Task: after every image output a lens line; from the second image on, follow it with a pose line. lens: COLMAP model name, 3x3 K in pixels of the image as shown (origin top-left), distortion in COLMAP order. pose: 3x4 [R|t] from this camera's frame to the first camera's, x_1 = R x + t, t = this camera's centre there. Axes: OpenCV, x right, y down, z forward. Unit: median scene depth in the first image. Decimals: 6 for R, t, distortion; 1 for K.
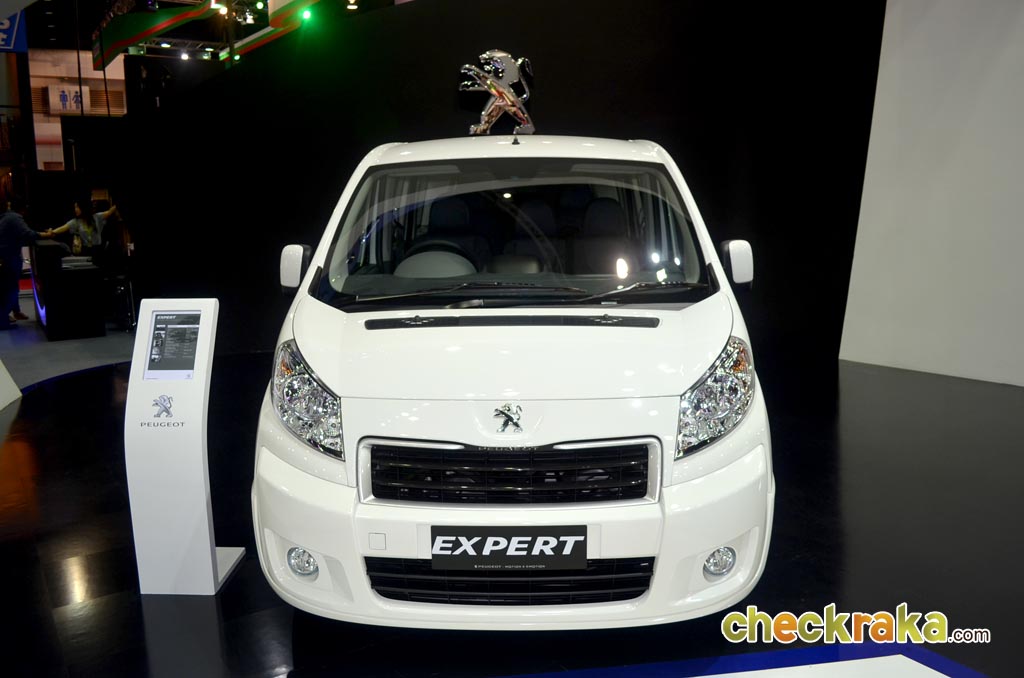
lens RADIAL K [[793.5, 0, 512.7], [0, 793.5, 342.7], [0, 0, 1]] dist [-0.073706, 0.004851]
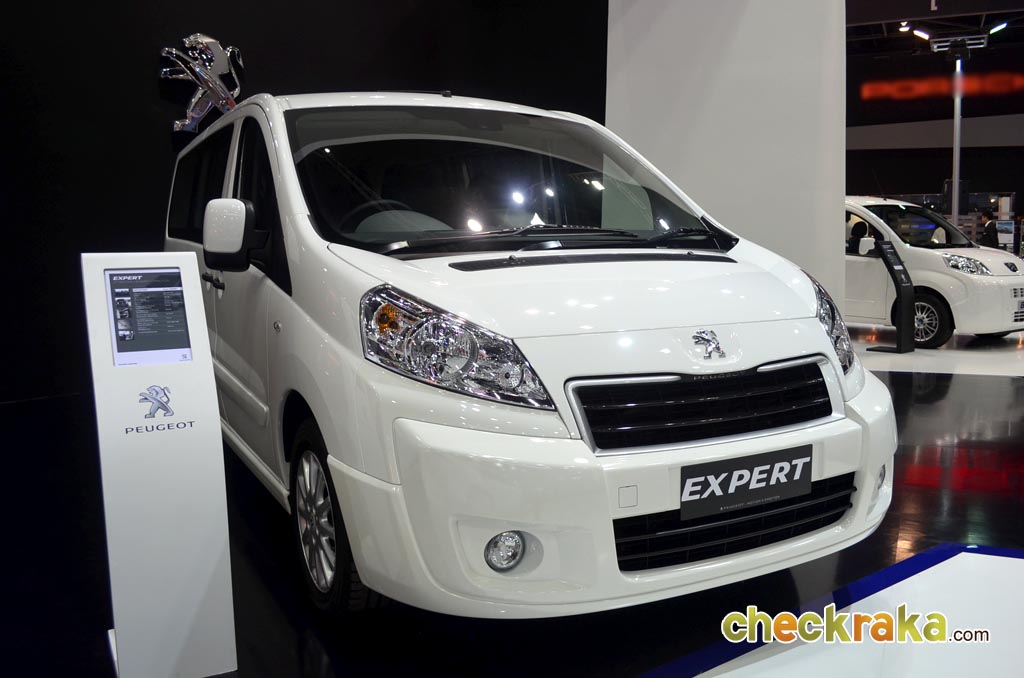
lens RADIAL K [[871.6, 0, 511.0], [0, 871.6, 335.1], [0, 0, 1]] dist [-0.065717, -0.002193]
pose [[0.874143, -0.053303, 0.482735, -0.683819], [0.093969, 0.993739, -0.060432, 0.125321], [-0.476491, 0.098189, 0.873679, 0.248296]]
